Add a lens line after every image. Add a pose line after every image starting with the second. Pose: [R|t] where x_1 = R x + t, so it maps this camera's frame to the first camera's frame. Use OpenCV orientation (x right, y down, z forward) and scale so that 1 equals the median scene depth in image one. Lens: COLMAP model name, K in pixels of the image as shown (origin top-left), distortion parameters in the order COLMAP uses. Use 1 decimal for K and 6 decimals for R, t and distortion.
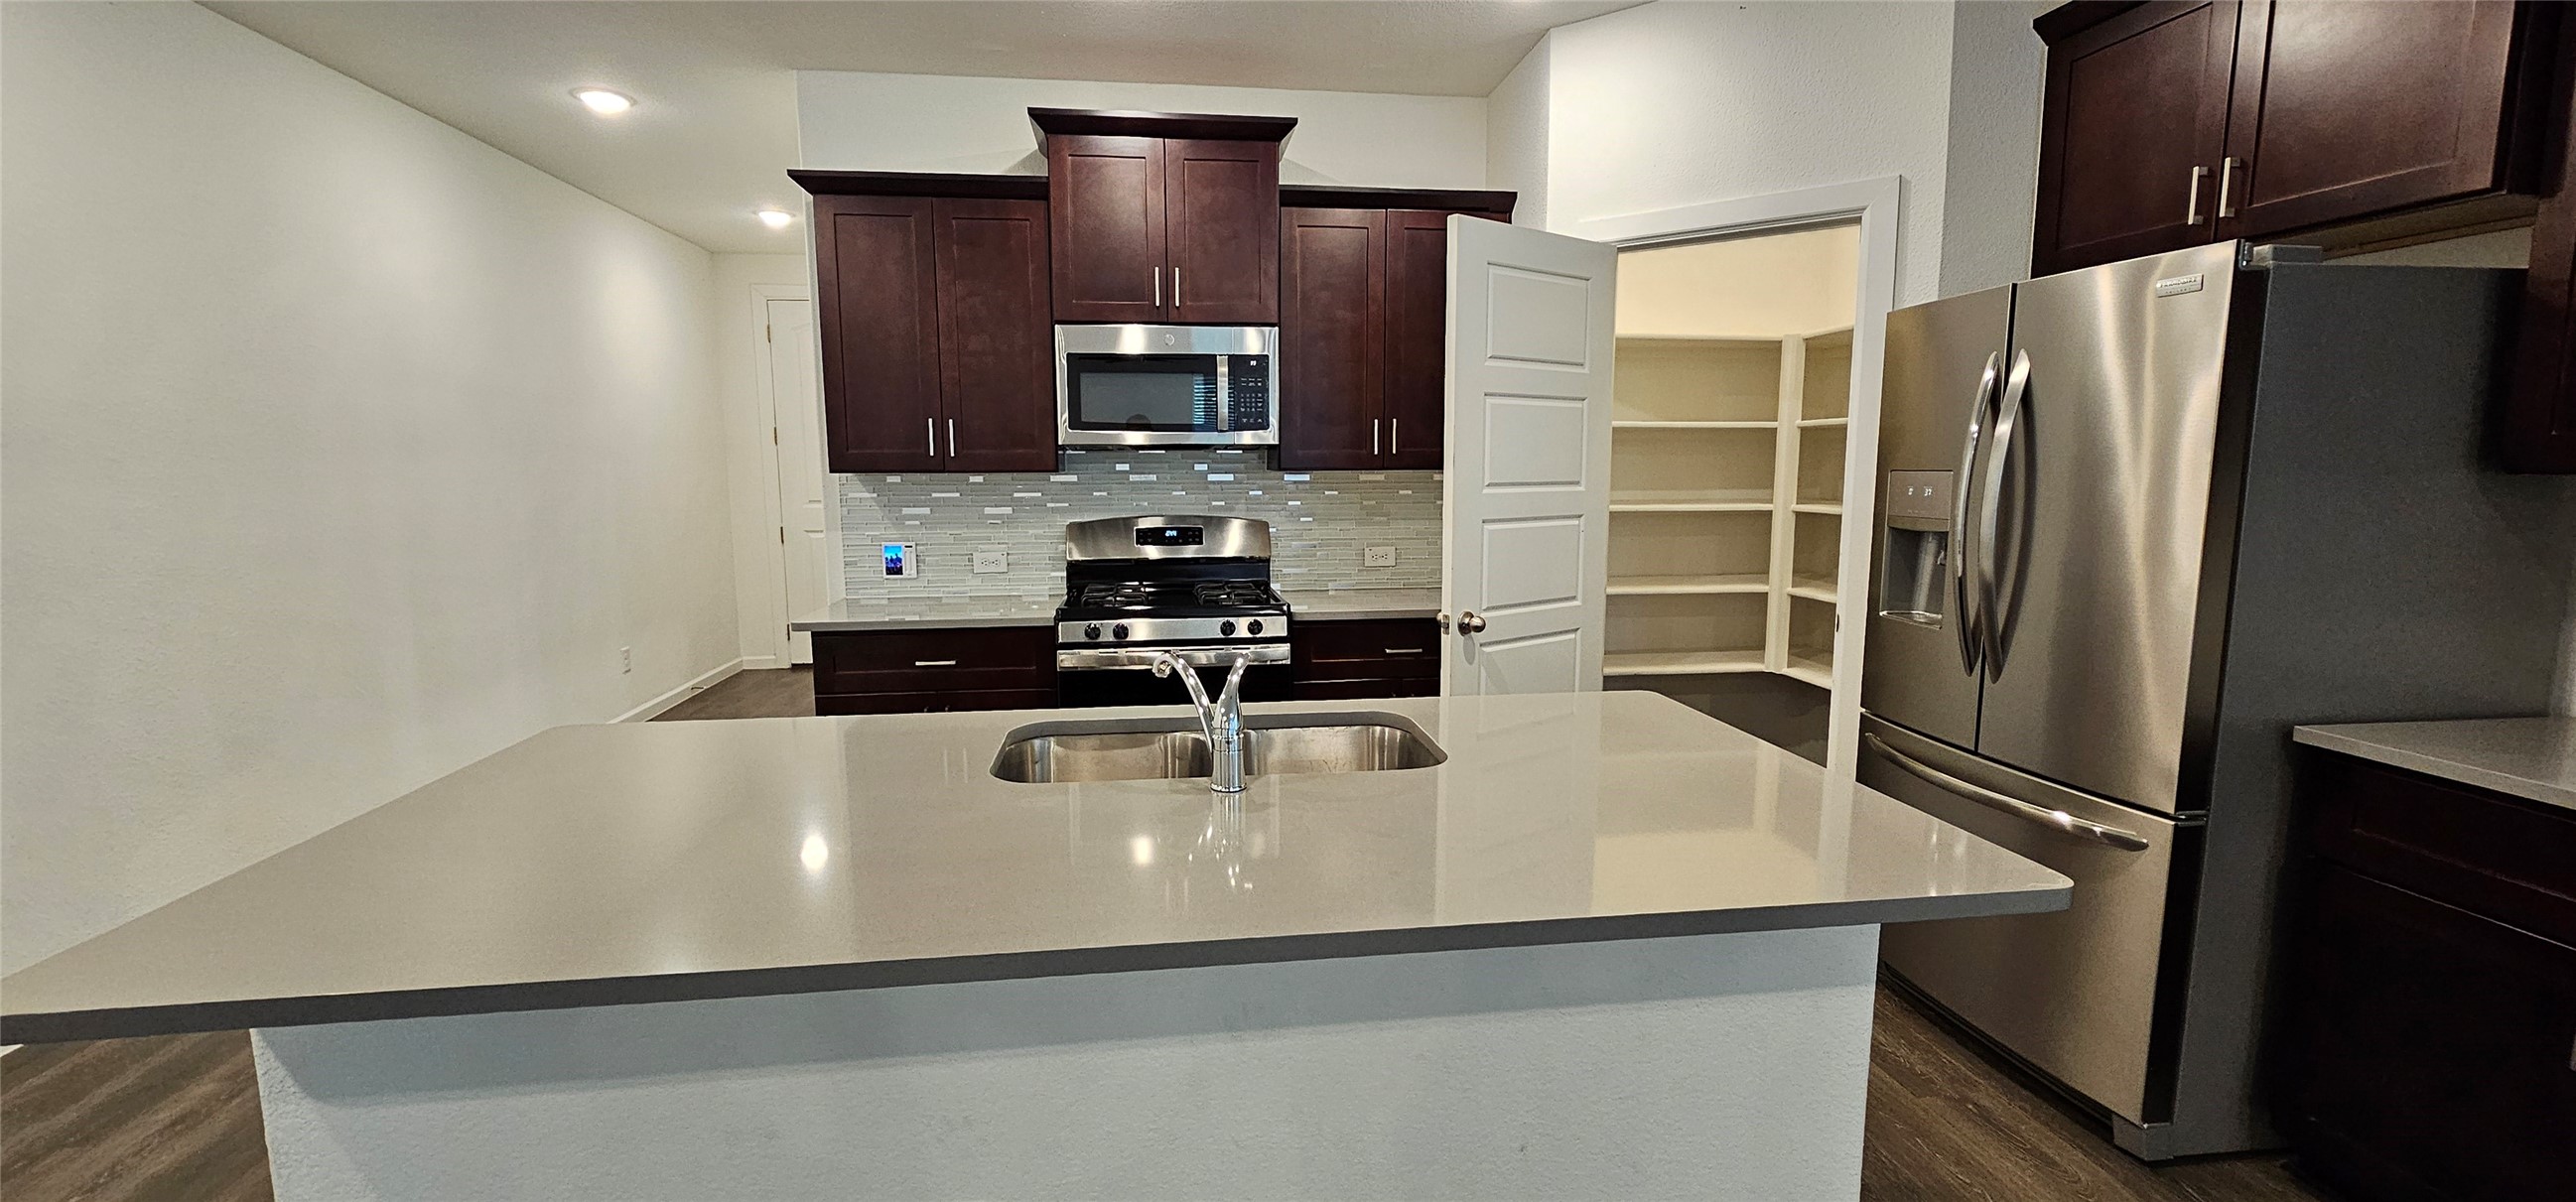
lens RADIAL K [[1053.5, 0, 1287.9], [0, 1053.5, 601.4], [0, 0, 1]] dist [-0.001267, -0.000890]
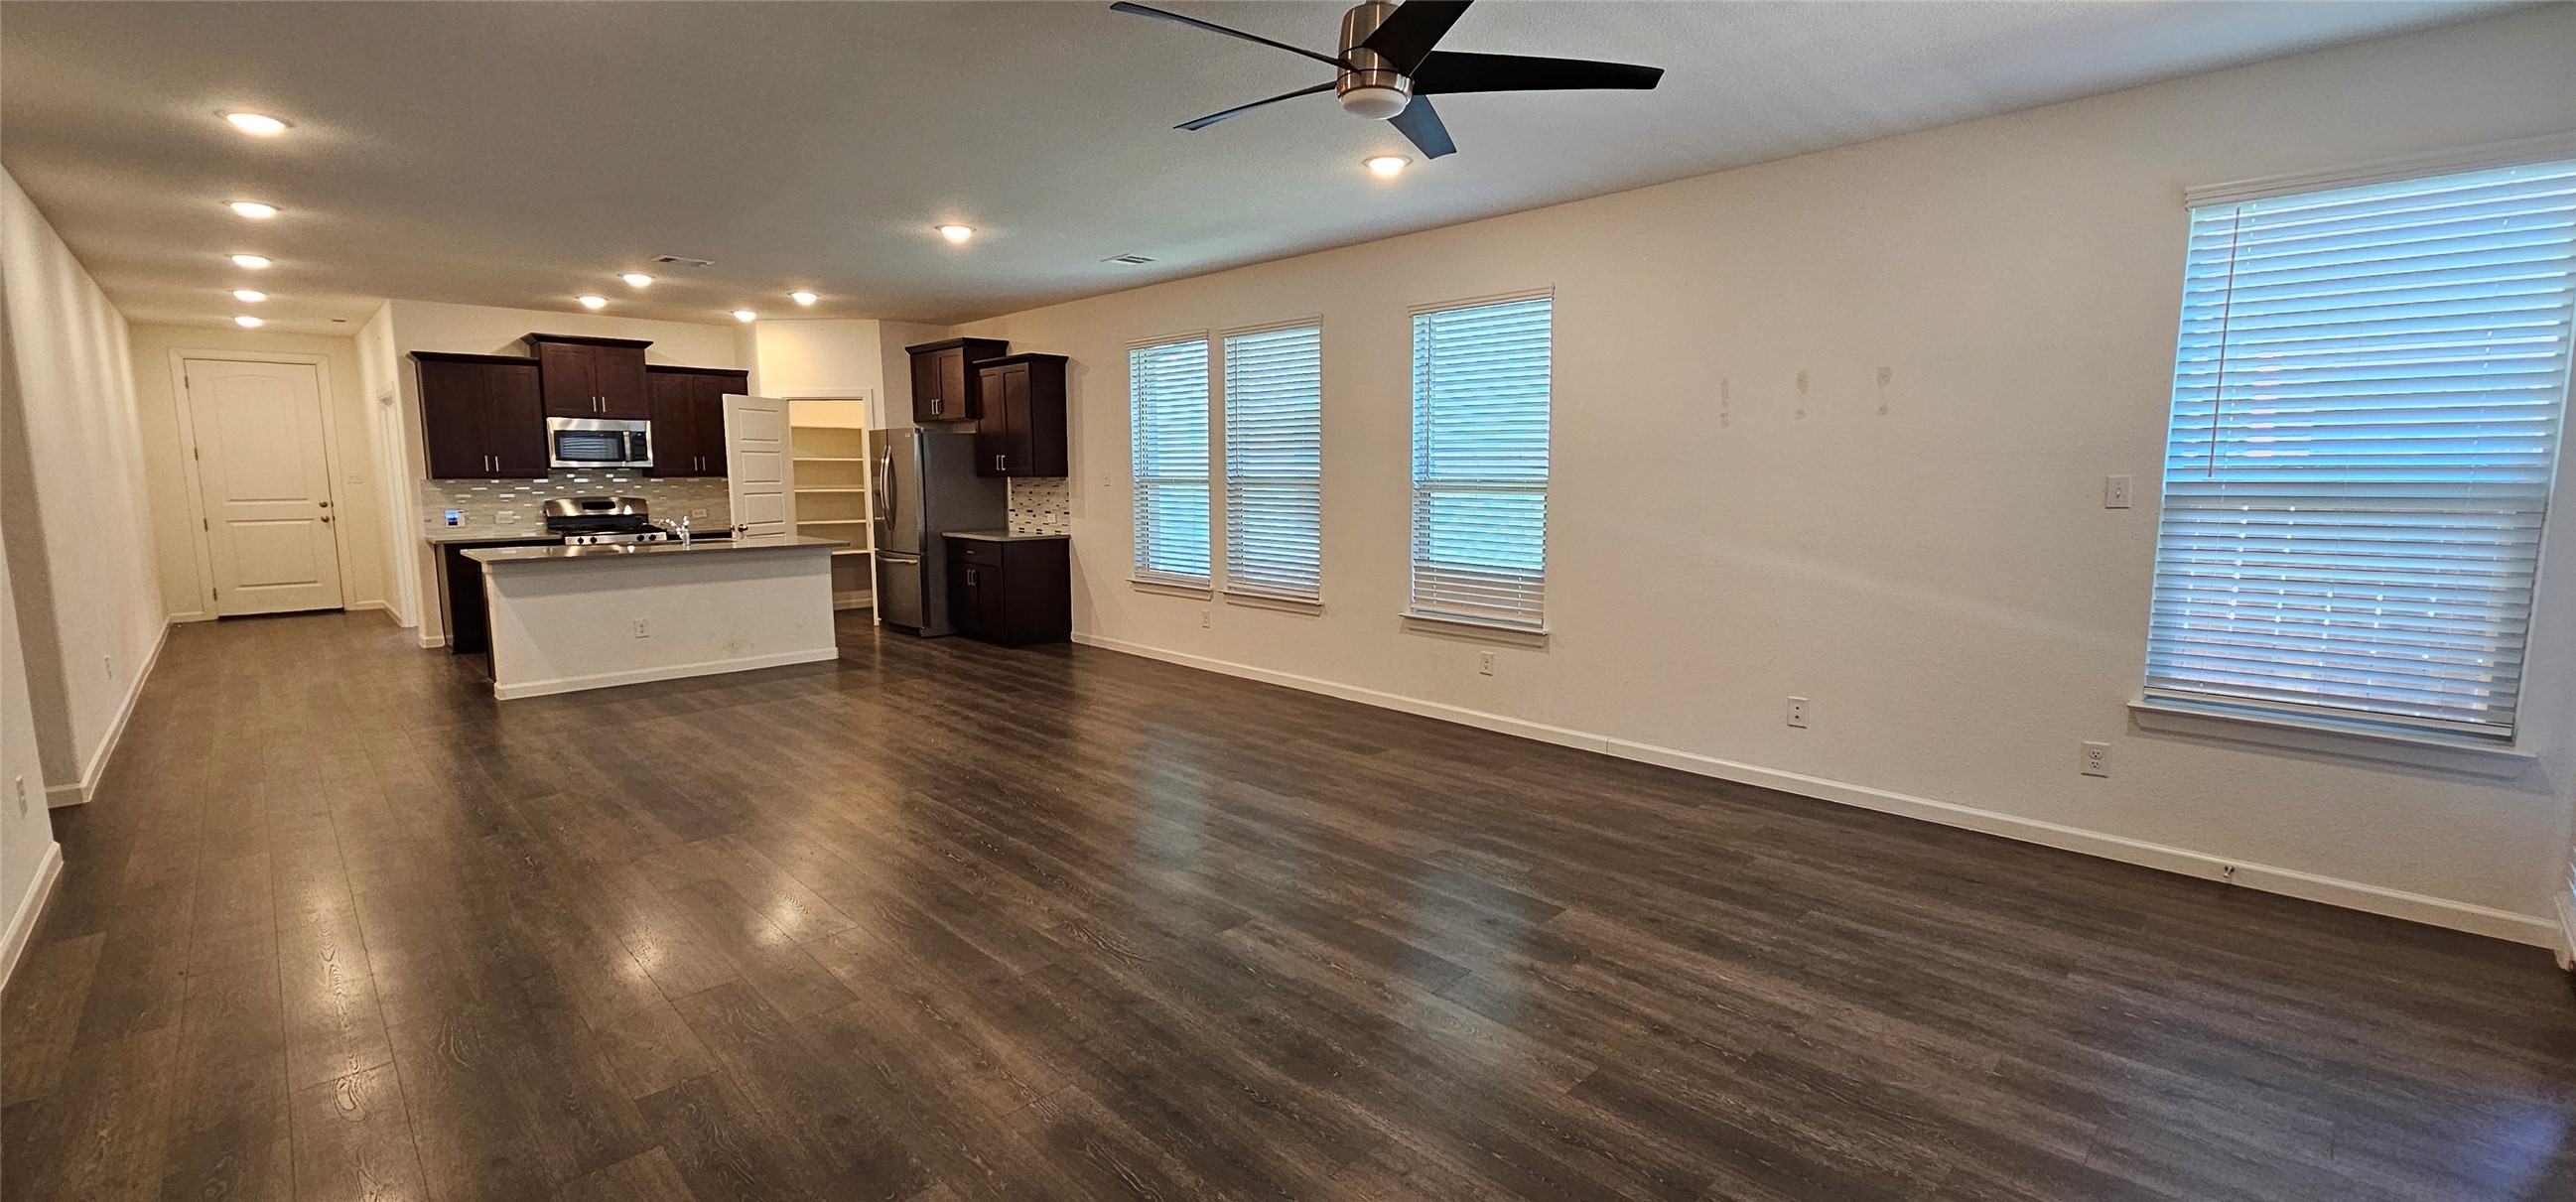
lens RADIAL K [[1053.5, 0, 1273.0], [0, 1053.5, 608.6], [0, 0, 1]] dist [-0.001267, -0.000890]
pose [[0.806292, -0.075376, 0.586695, -0.324877], [0.075285, 0.996858, 0.024607, 0.243121], [-0.586707, 0.024329, 0.809434, -1.936426]]
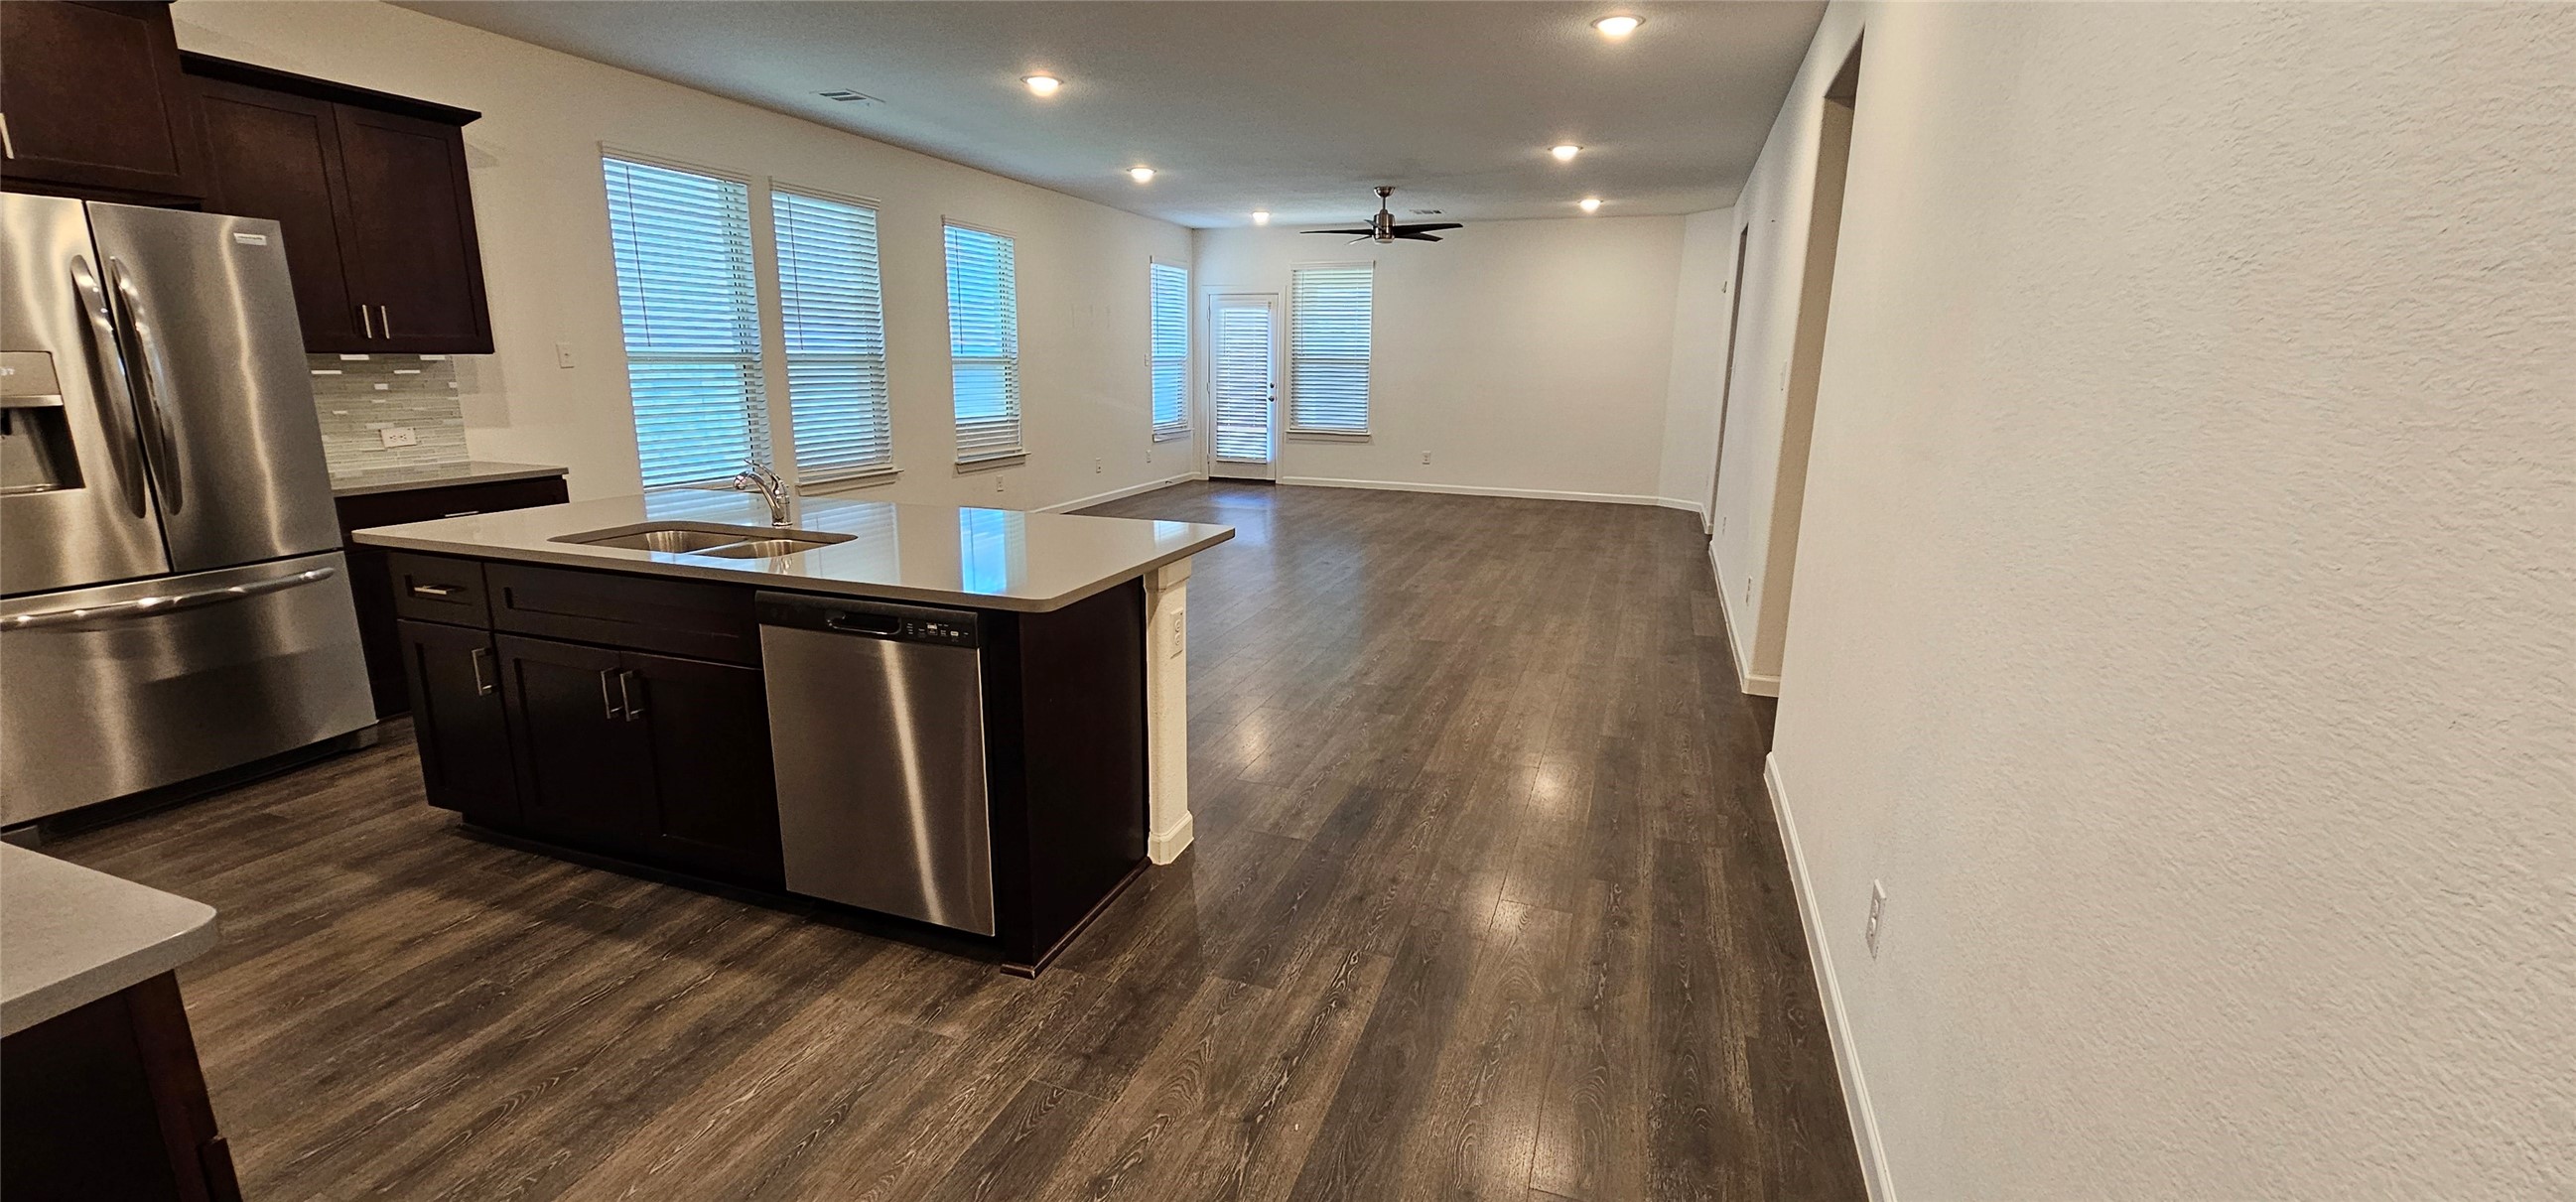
lens RADIAL K [[1053.5, 0, 1268.9], [0, 1053.5, 602.1], [0, 0, 1]] dist [-0.001267, -0.000890]
pose [[-0.884151, -0.113747, 0.453142, -0.776031], [0.050854, 0.940716, 0.335361, -0.129382], [-0.464425, 0.319553, -0.825951, 0.995551]]
